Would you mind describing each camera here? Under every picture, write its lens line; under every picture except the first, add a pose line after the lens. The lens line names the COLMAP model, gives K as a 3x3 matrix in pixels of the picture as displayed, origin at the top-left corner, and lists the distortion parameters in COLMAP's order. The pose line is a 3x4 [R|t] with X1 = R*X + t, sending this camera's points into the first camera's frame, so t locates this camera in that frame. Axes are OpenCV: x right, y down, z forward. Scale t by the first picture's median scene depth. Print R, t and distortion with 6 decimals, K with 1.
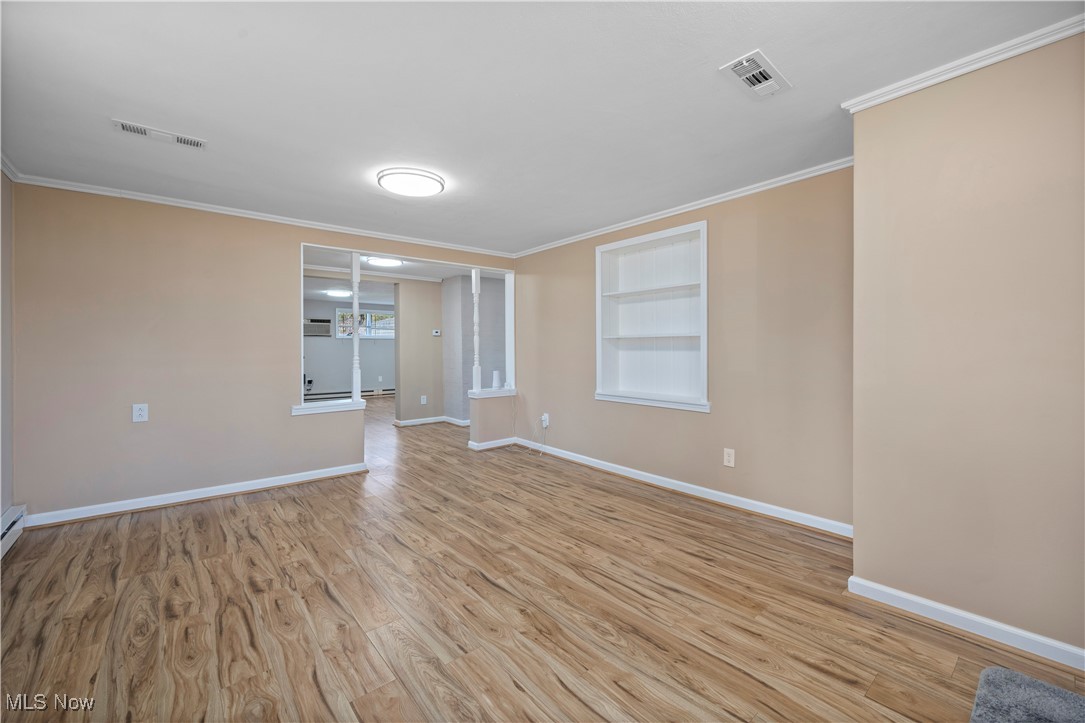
lens RADIAL K [[446.6, 0, 535.7], [0, 446.6, 353.9], [0, 0, 1]] dist [0.003354, -0.000413]
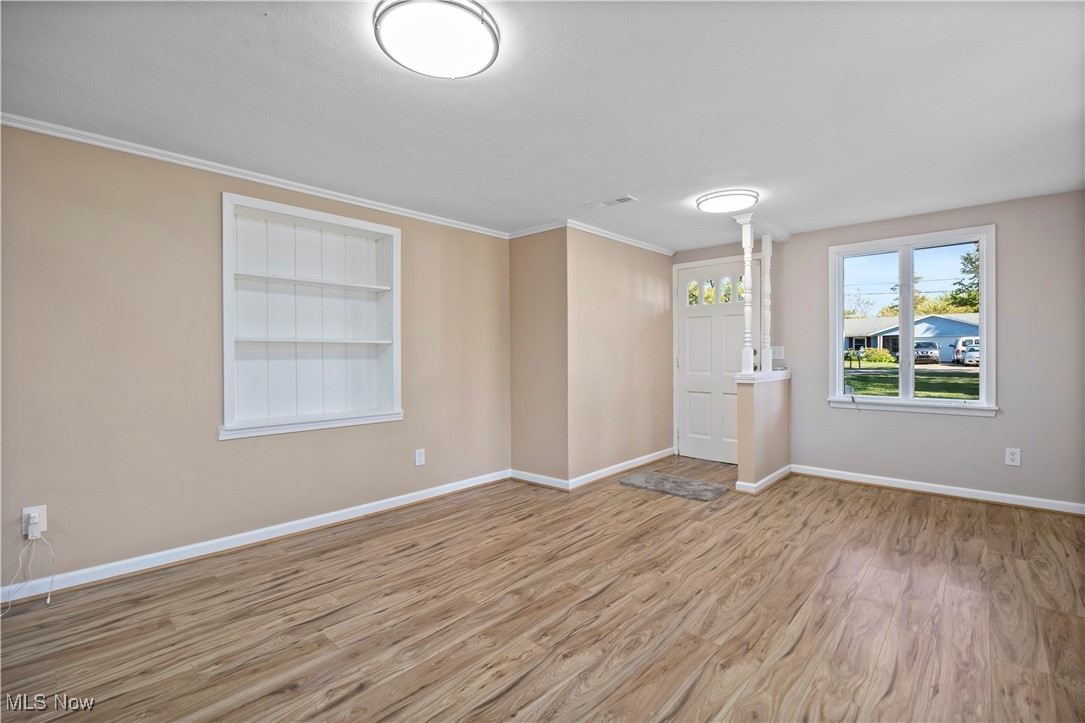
lens RADIAL K [[491.6, 0, 542.4], [0, 491.6, 363.2], [0, 0, 1]] dist [-0.015031, 0.000185]
pose [[-0.150557, -0.010866, 0.988542, -0.962089], [0.018246, 0.999739, 0.013768, -0.007913], [-0.988433, 0.020109, -0.150319, 1.078507]]
